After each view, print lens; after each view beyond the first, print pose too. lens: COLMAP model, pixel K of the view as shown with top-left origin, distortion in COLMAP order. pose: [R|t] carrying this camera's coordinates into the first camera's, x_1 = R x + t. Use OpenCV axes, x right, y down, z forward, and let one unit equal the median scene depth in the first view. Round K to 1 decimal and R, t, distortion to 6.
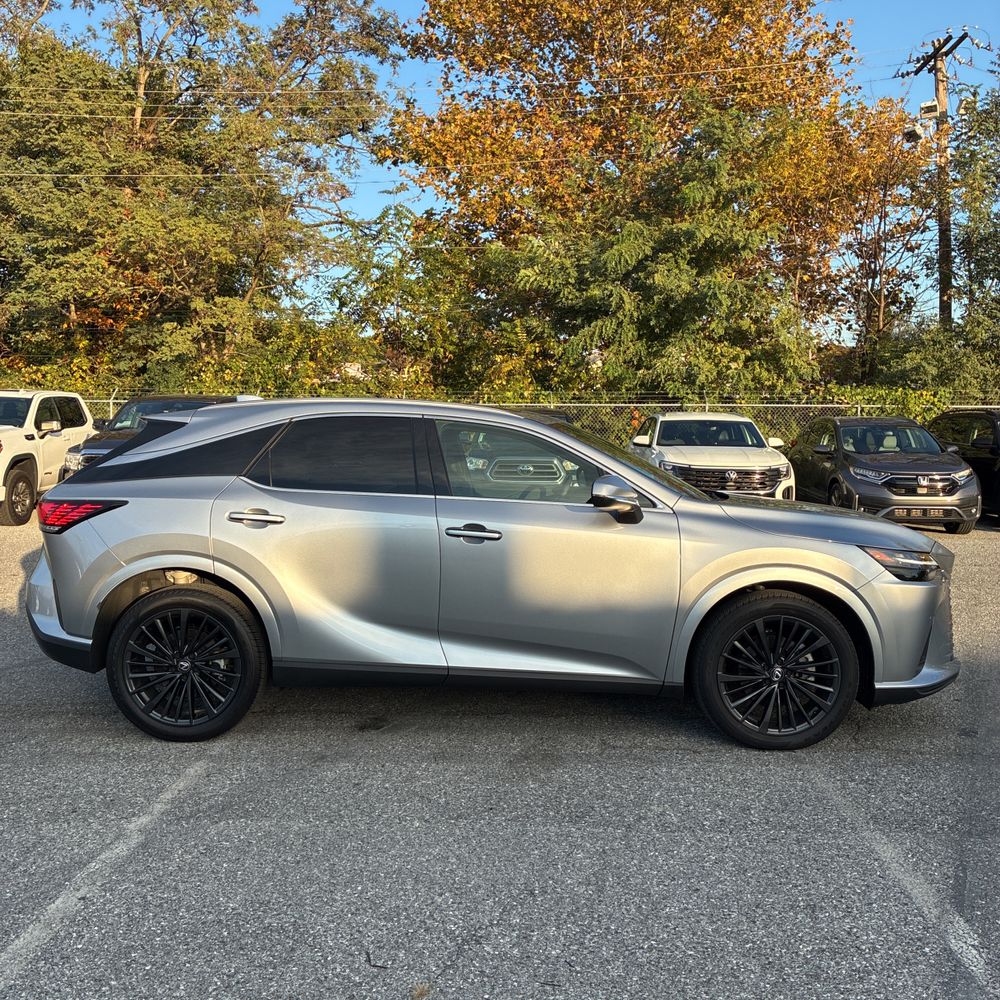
lens RADIAL K [[998.1, 0, 500.0], [0, 998.1, 500.0], [0, 0, 1]] dist [0.045865, -0.034764]
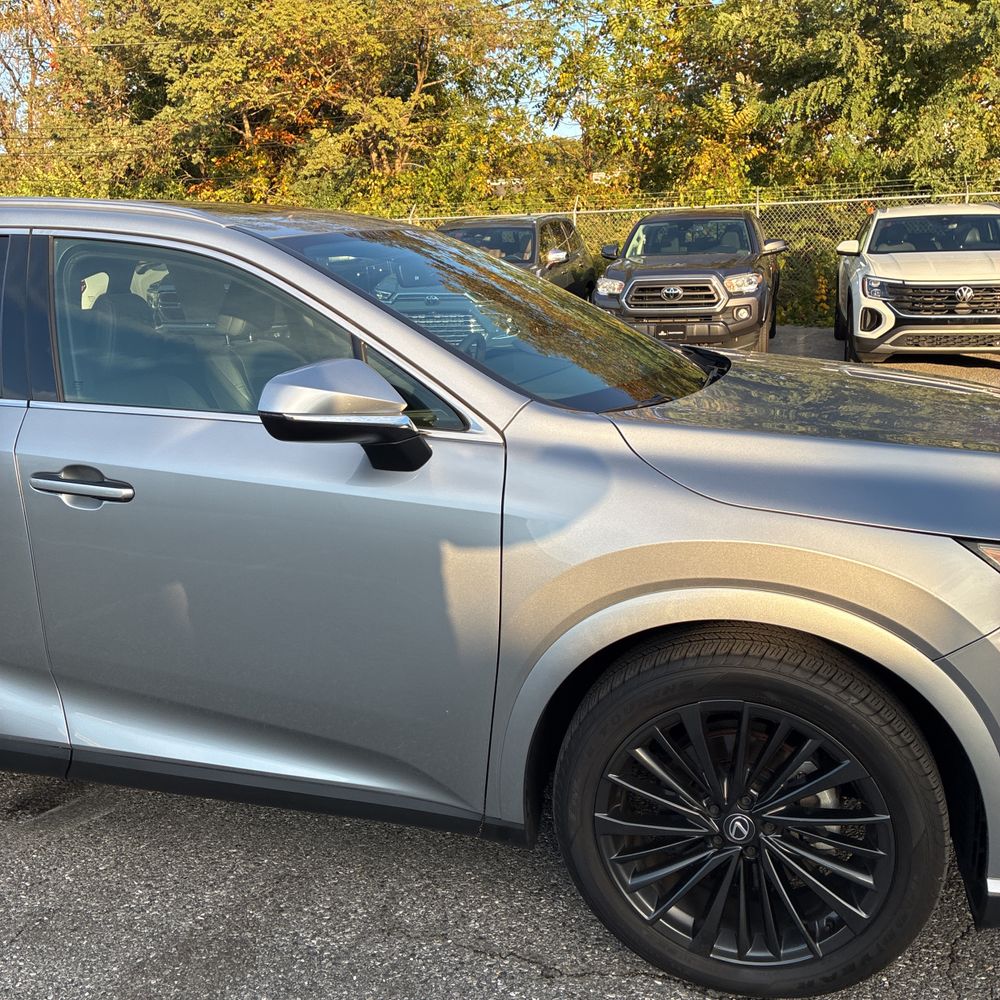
lens RADIAL K [[1008.7, 0, 498.5], [0, 1008.7, 490.3], [0, 0, 1]] dist [0.016722, -0.002998]
pose [[0.966120, 0.023256, -0.257042, 0.089479], [0.020729, 0.985723, 0.167096, -0.012366], [0.257258, -0.166763, 0.951845, 0.186449]]
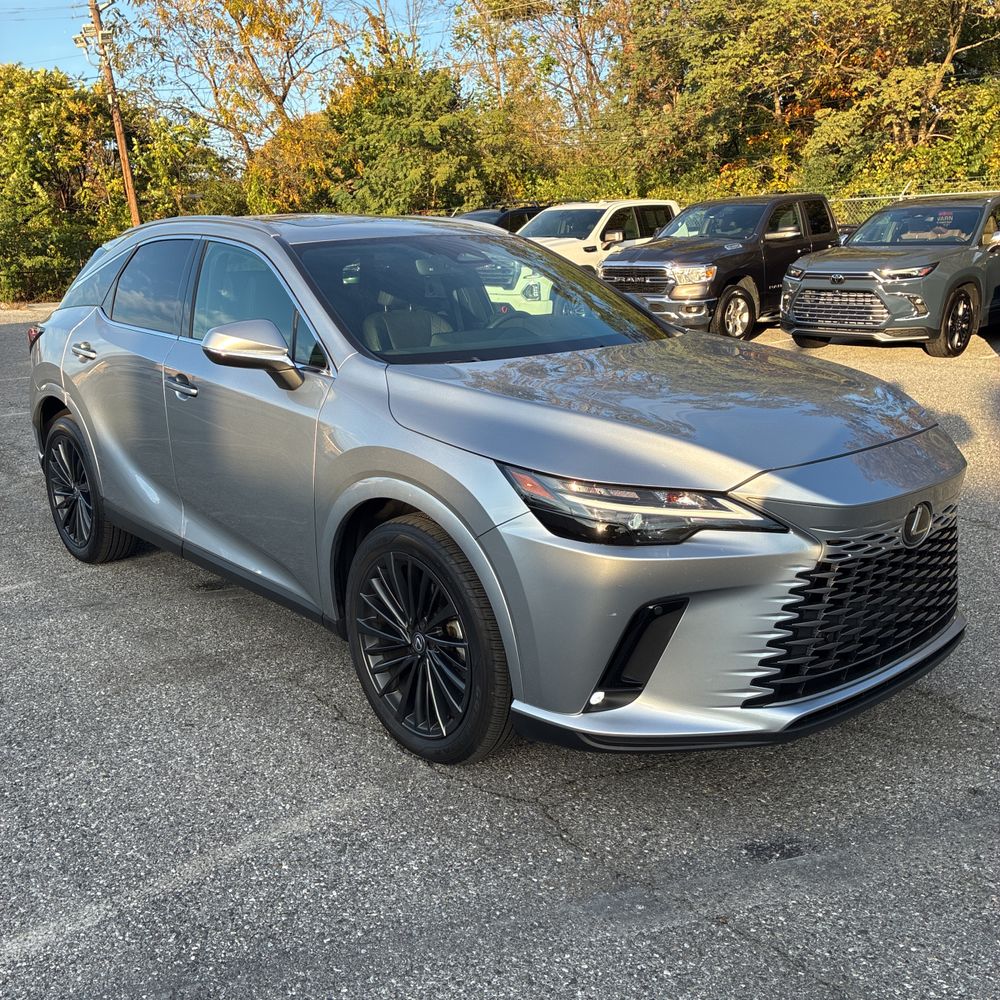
lens RADIAL K [[1004.0, 0, 489.9], [0, 1004.0, 498.0], [0, 0, 1]] dist [0.046345, -0.039102]
pose [[0.681916, 0.158187, -0.714120, 0.236057], [-0.019994, 0.980000, 0.197990, -0.014169], [0.731157, -0.120734, 0.671440, 0.192776]]
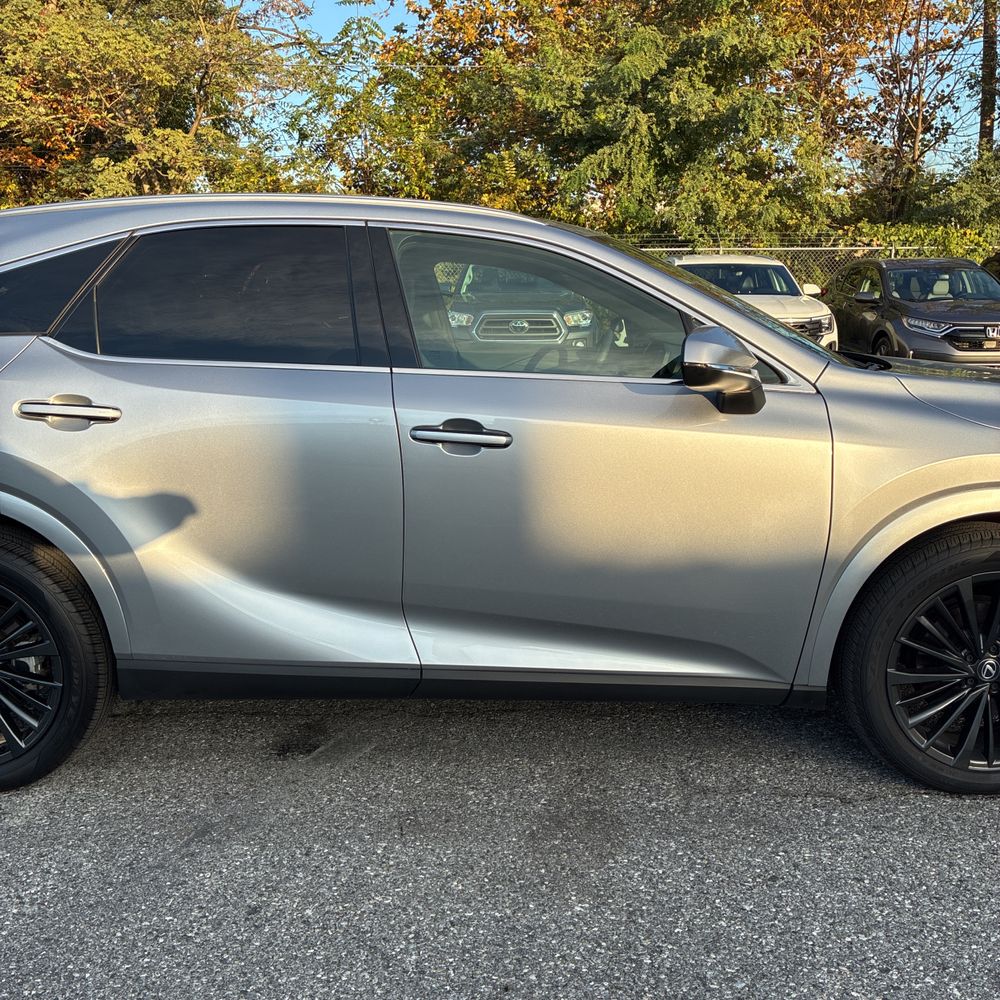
lens RADIAL K [[1004.0, 0, 489.9], [0, 1004.0, 498.0], [0, 0, 1]] dist [0.046345, -0.039102]
pose [[0.999897, -0.013390, 0.005076, -0.004291], [0.012577, 0.990650, 0.135850, -0.002441], [-0.006847, -0.135773, 0.990716, 0.136751]]
